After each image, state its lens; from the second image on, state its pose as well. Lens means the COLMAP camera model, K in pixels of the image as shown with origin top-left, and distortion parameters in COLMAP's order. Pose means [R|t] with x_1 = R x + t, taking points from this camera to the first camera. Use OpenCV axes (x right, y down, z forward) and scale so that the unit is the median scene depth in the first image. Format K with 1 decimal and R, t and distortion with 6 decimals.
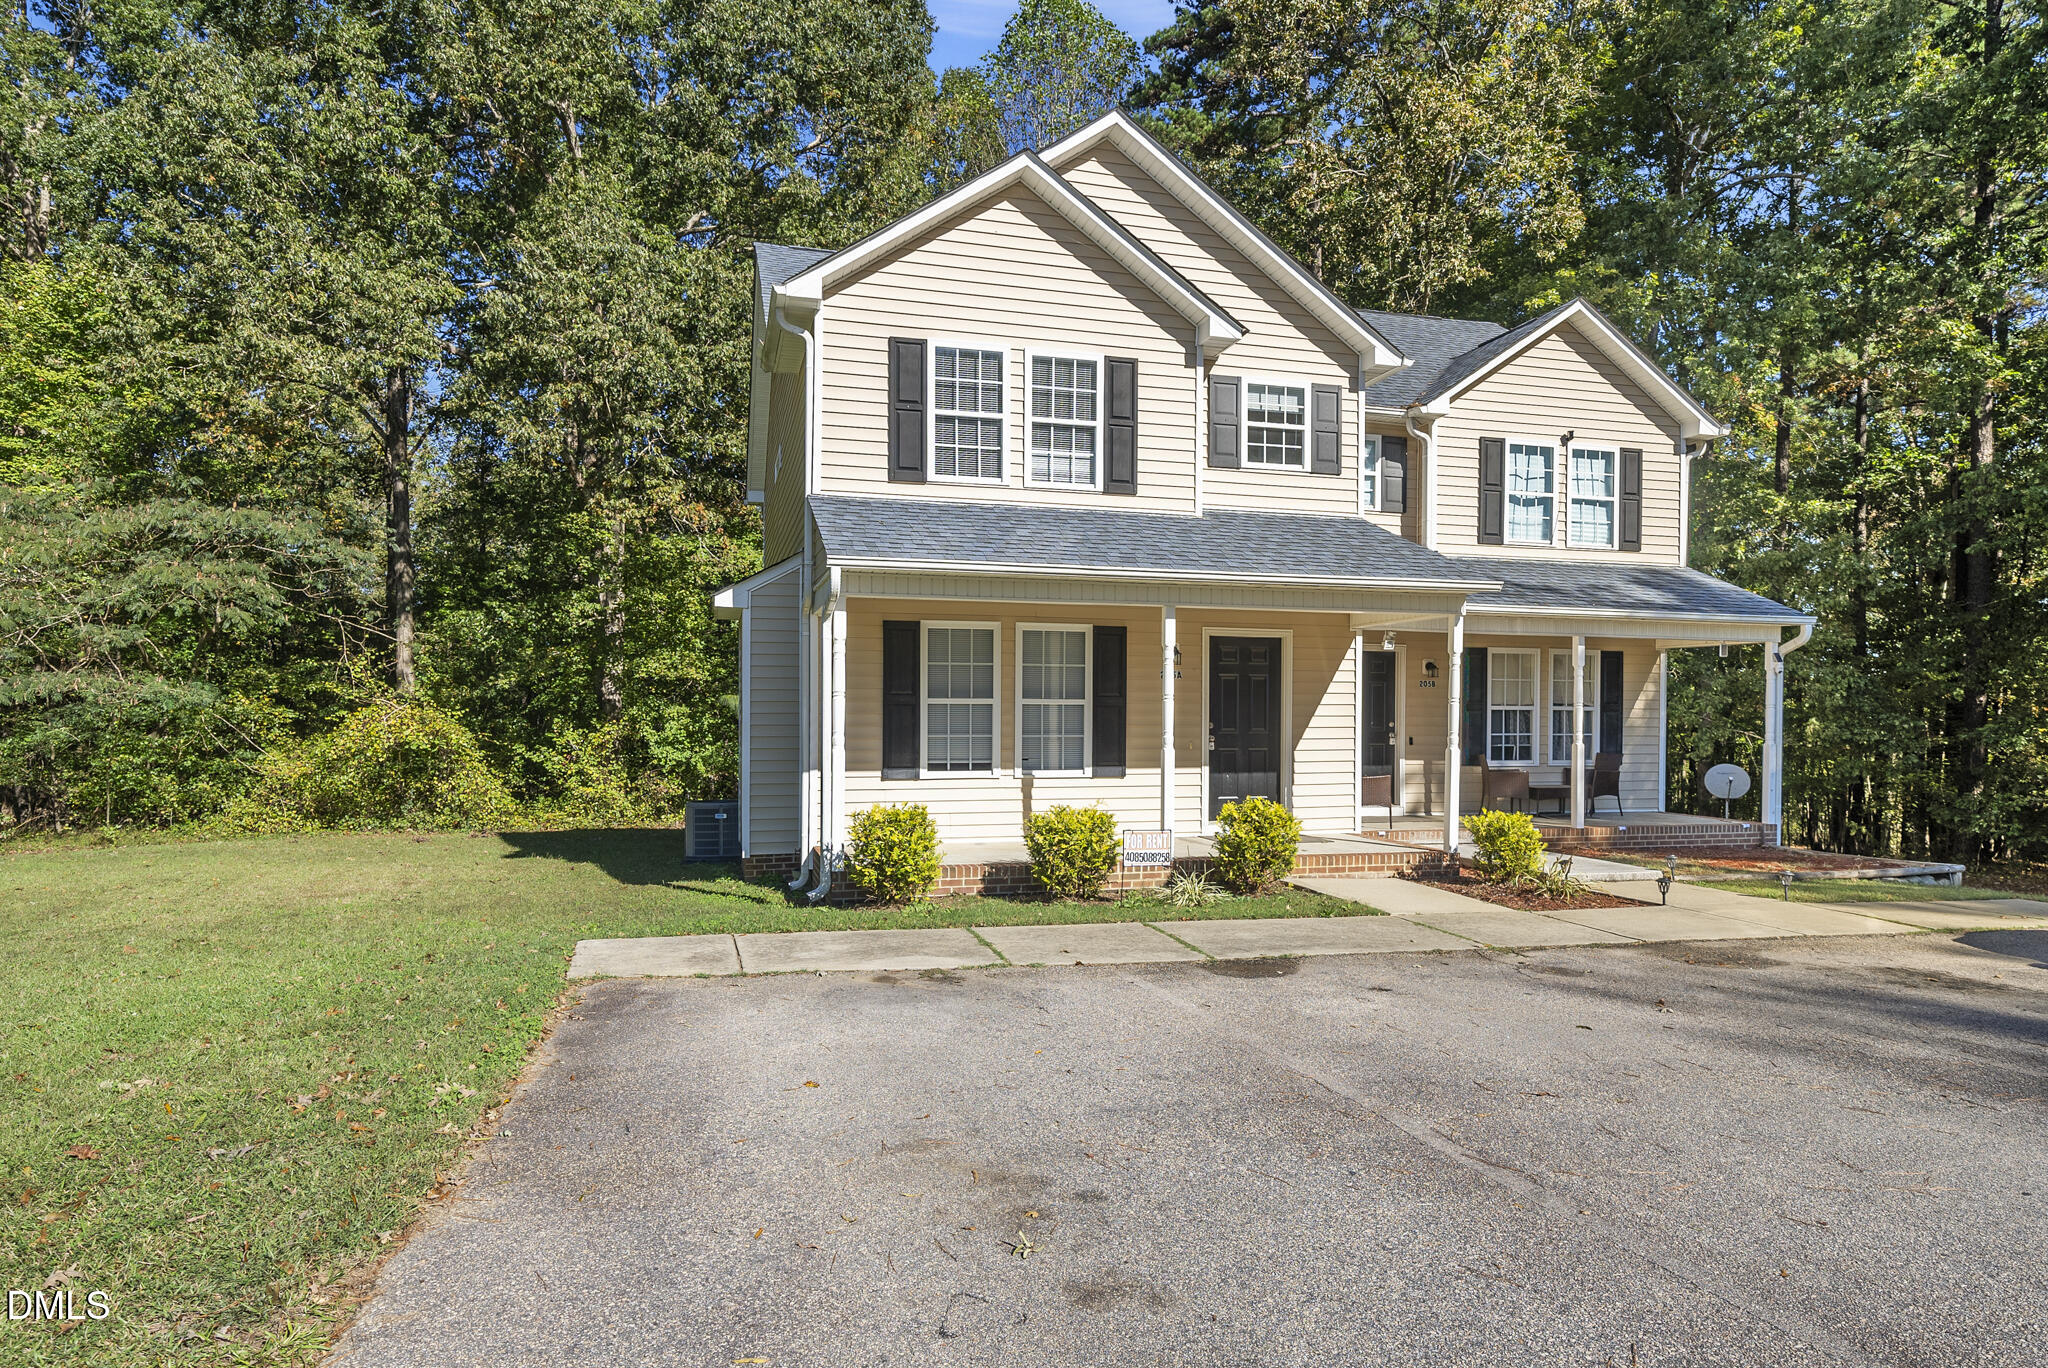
lens RADIAL K [[1173.4, 0, 961.4], [0, 1173.4, 741.5], [0, 0, 1]] dist [-0.002279, 0.000186]
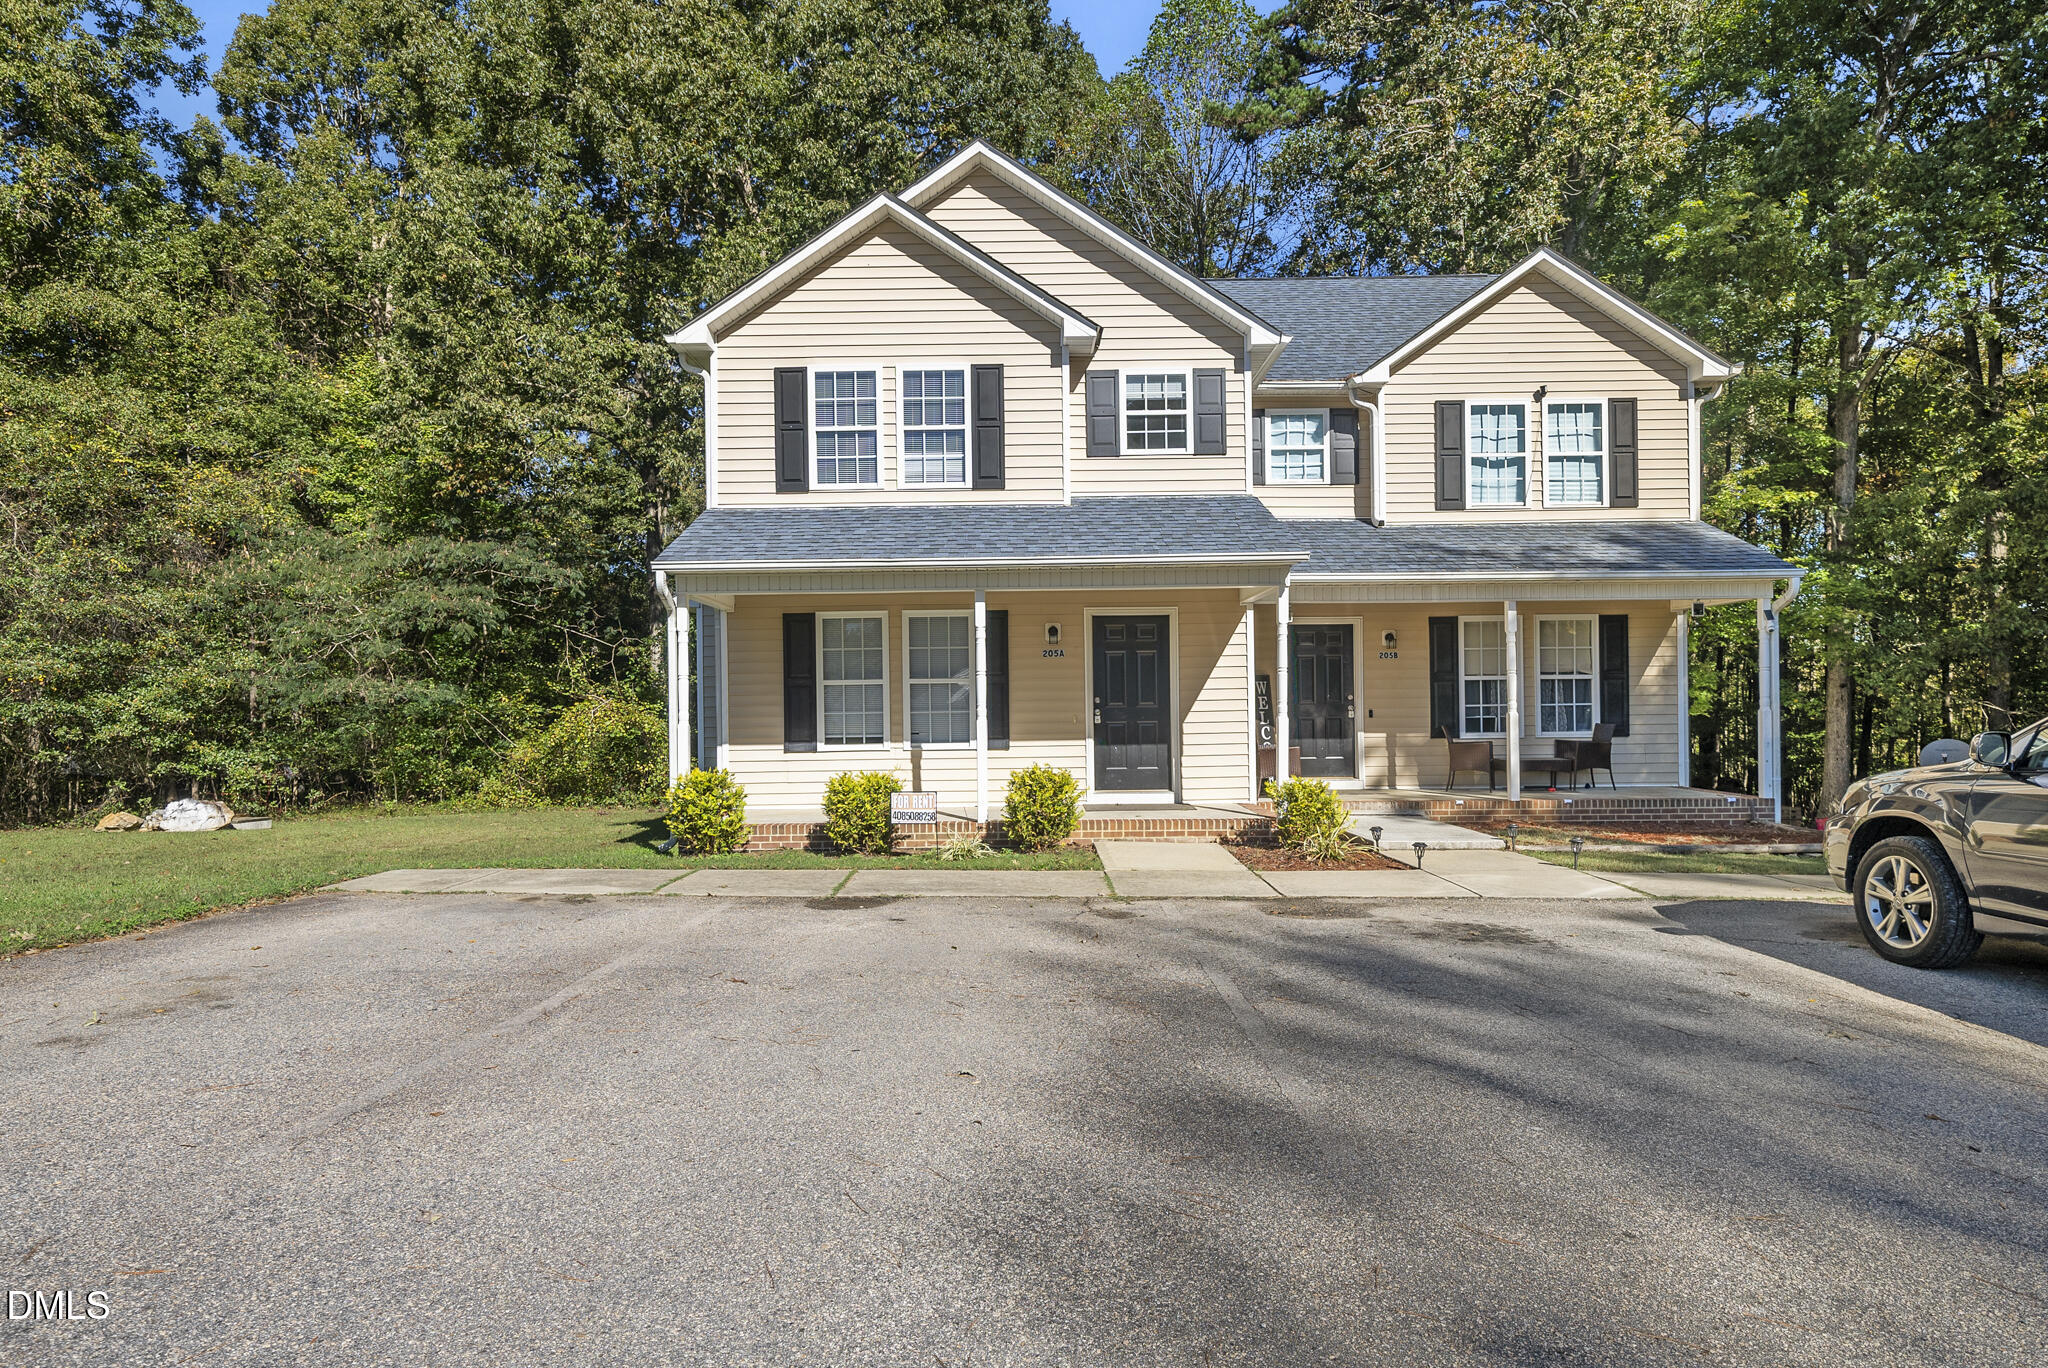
lens RADIAL K [[1173.4, 0, 1000.8], [0, 1173.4, 719.2], [0, 0, 1]] dist [-0.002279, 0.000186]
pose [[0.961969, -0.014336, -0.272784, 0.410869], [0.010883, 0.999840, -0.014166, 0.017327], [0.272943, 0.010658, 0.961971, -0.040842]]
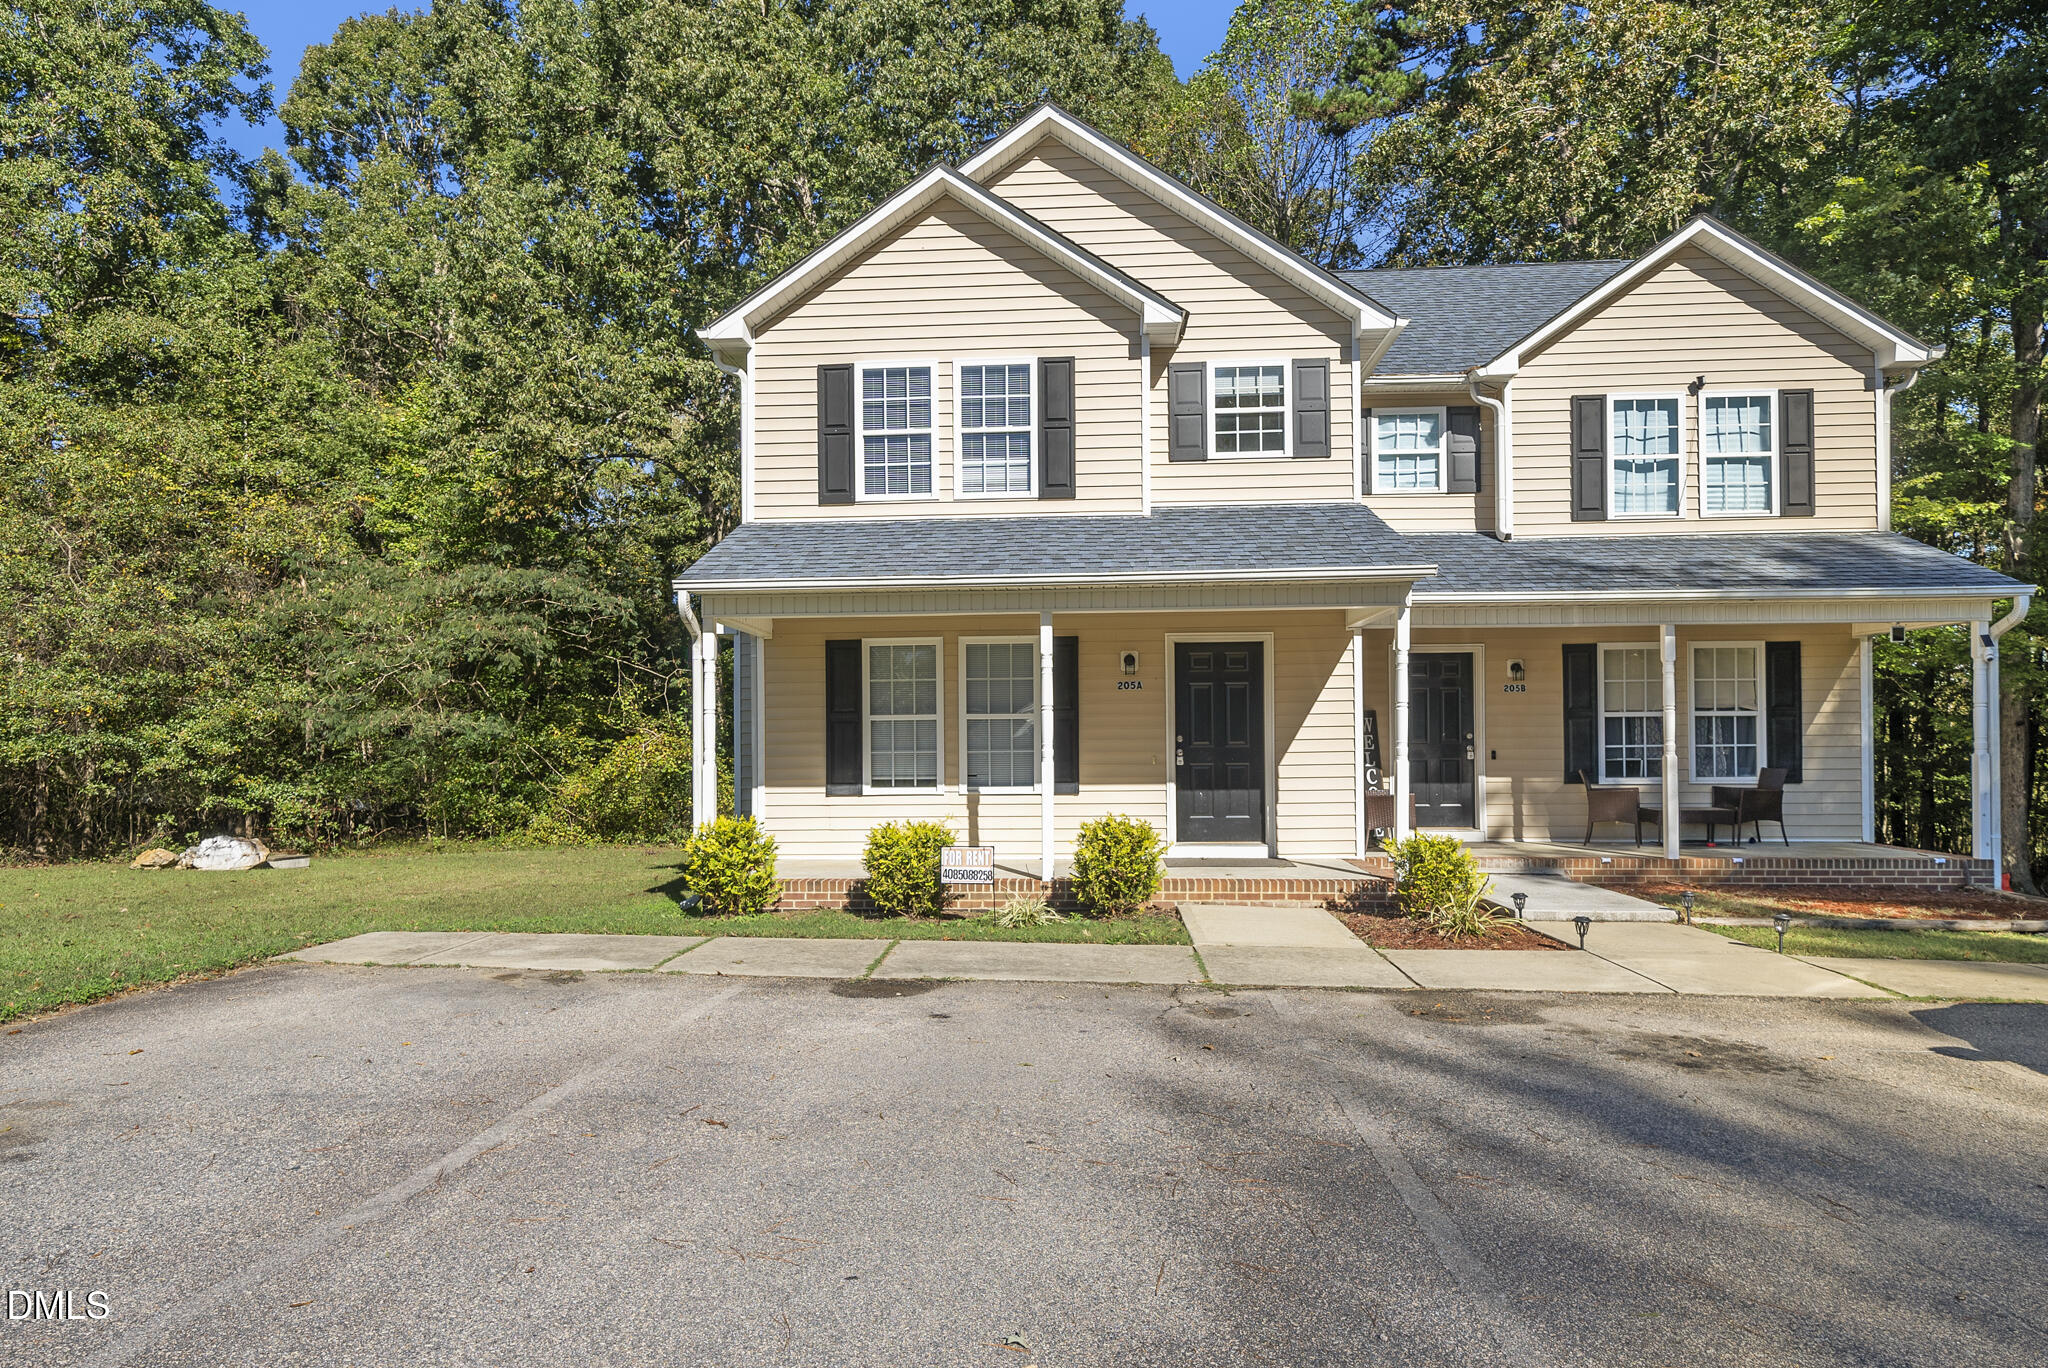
lens RADIAL K [[1173.4, 0, 996.3], [0, 1173.4, 742.9], [0, 0, 1]] dist [-0.002279, 0.000186]
pose [[0.943677, -0.012233, -0.330643, 0.376451], [0.005112, 0.999736, -0.022398, 0.009547], [0.330830, 0.019446, 0.943490, 0.075970]]
